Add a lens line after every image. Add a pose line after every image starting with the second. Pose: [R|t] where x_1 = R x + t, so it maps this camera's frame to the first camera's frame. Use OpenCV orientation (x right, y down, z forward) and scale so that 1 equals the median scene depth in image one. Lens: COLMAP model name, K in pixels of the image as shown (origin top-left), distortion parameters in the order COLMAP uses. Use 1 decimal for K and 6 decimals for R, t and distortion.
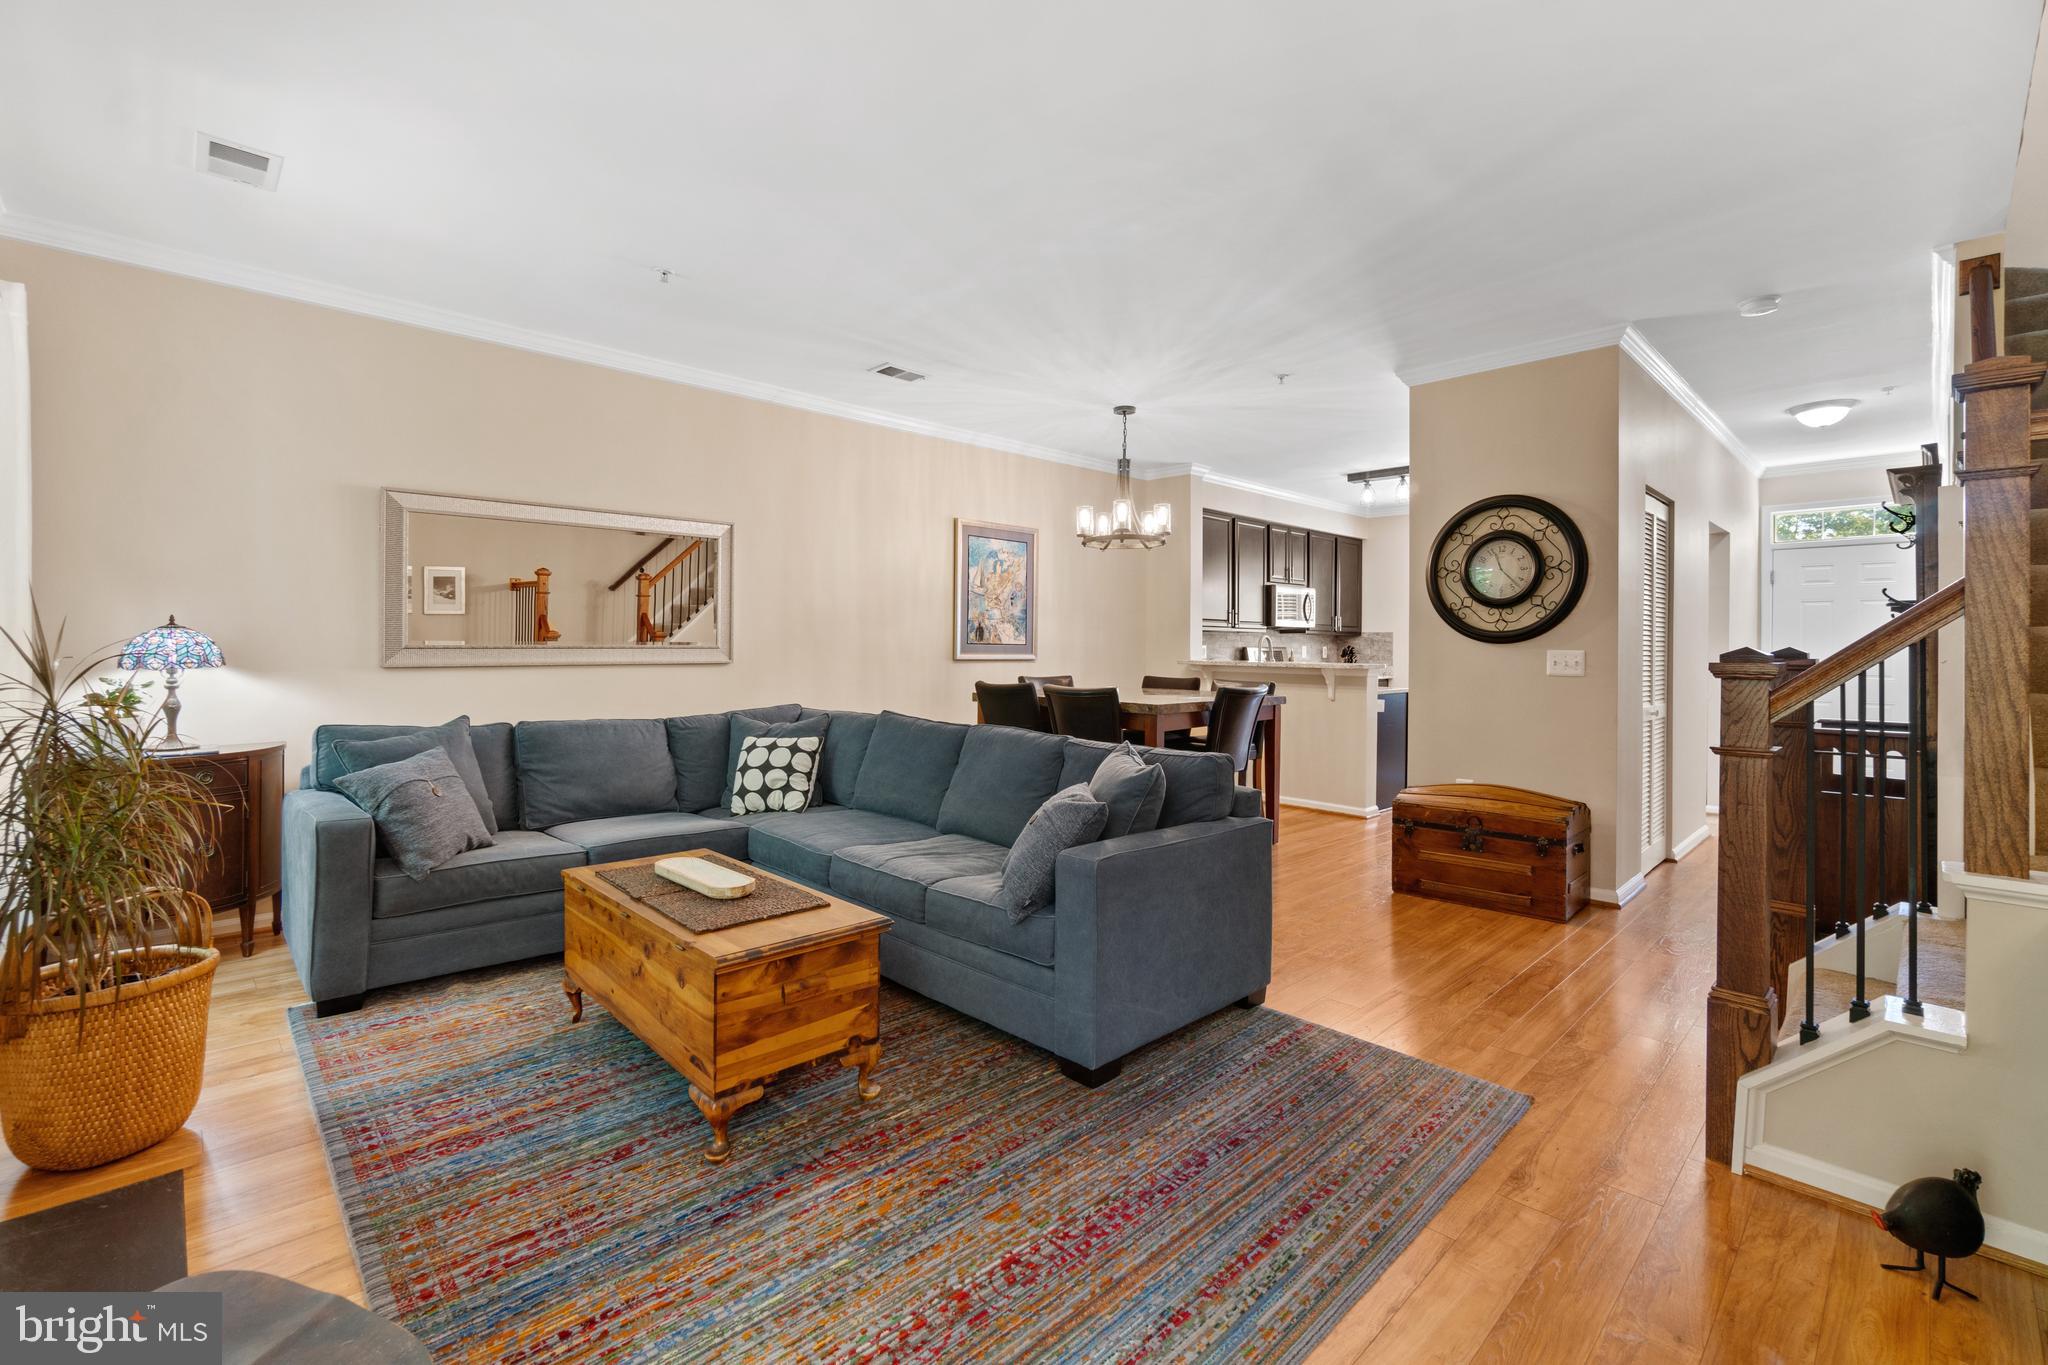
lens RADIAL K [[887.9, 0, 1012.4], [0, 887.9, 647.7], [0, 0, 1]] dist [-0.006157, 0.001751]
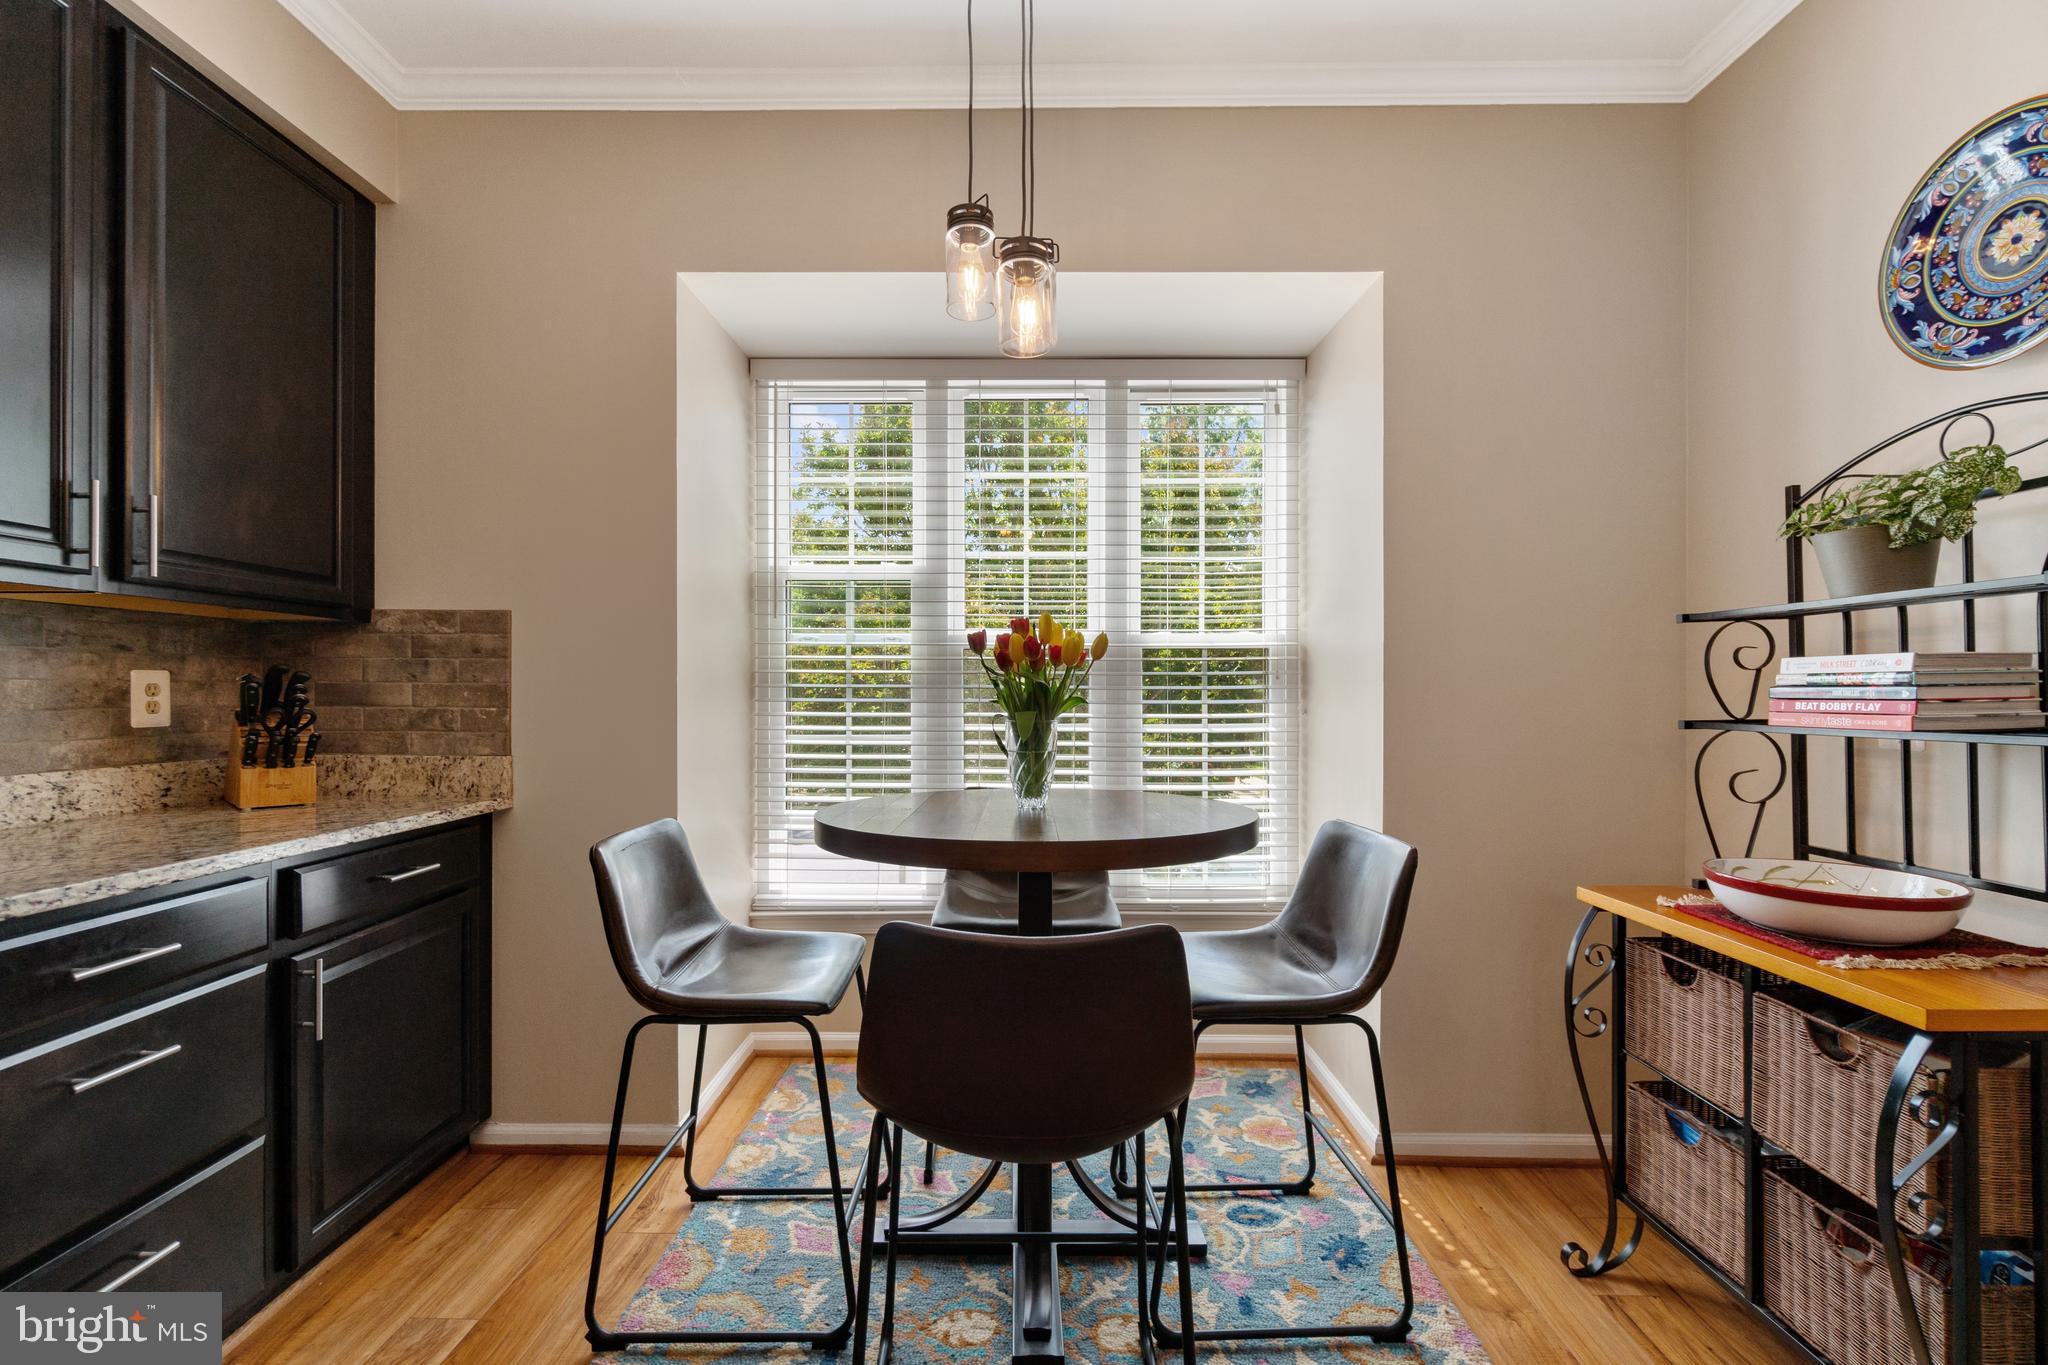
lens RADIAL K [[887.9, 0, 1018.8], [0, 887.9, 692.6], [0, 0, 1]] dist [-0.006157, 0.001751]
pose [[0.700349, -0.005301, 0.713781, 0.545159], [0.003072, 0.999986, 0.004413, 0.004958], [-0.713794, -0.000898, 0.700355, 1.138694]]
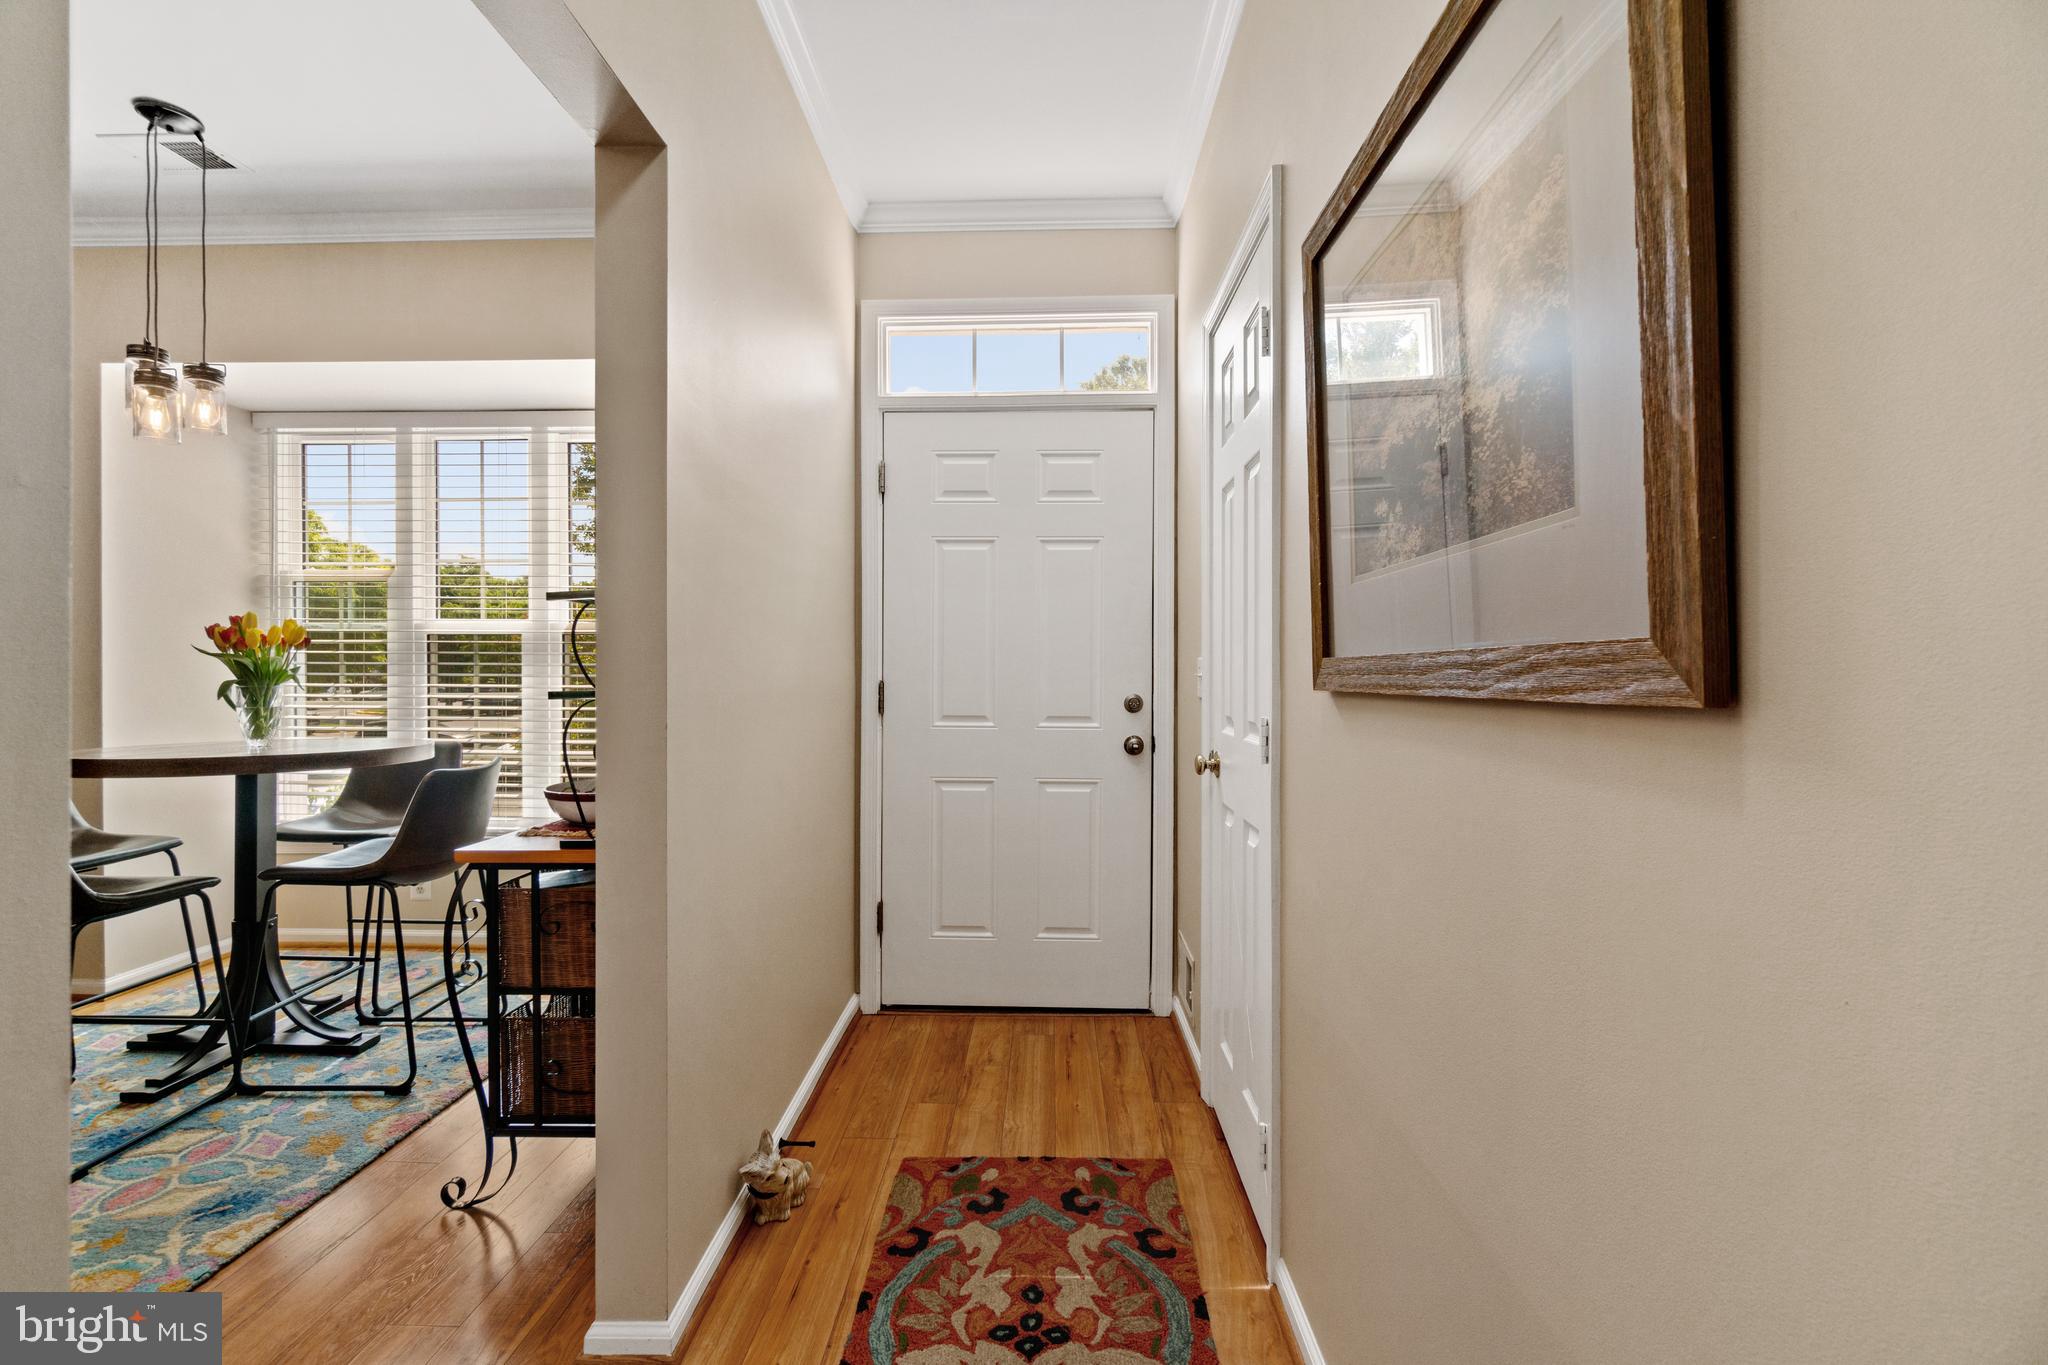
lens RADIAL K [[887.9, 0, 1024.5], [0, 887.9, 667.1], [0, 0, 1]] dist [-0.006157, 0.001751]
pose [[0.719718, -0.002502, 0.694262, 0.728070], [0.002872, 0.999996, 0.000626, 0.006958], [-0.694260, 0.001543, 0.719722, 0.777248]]
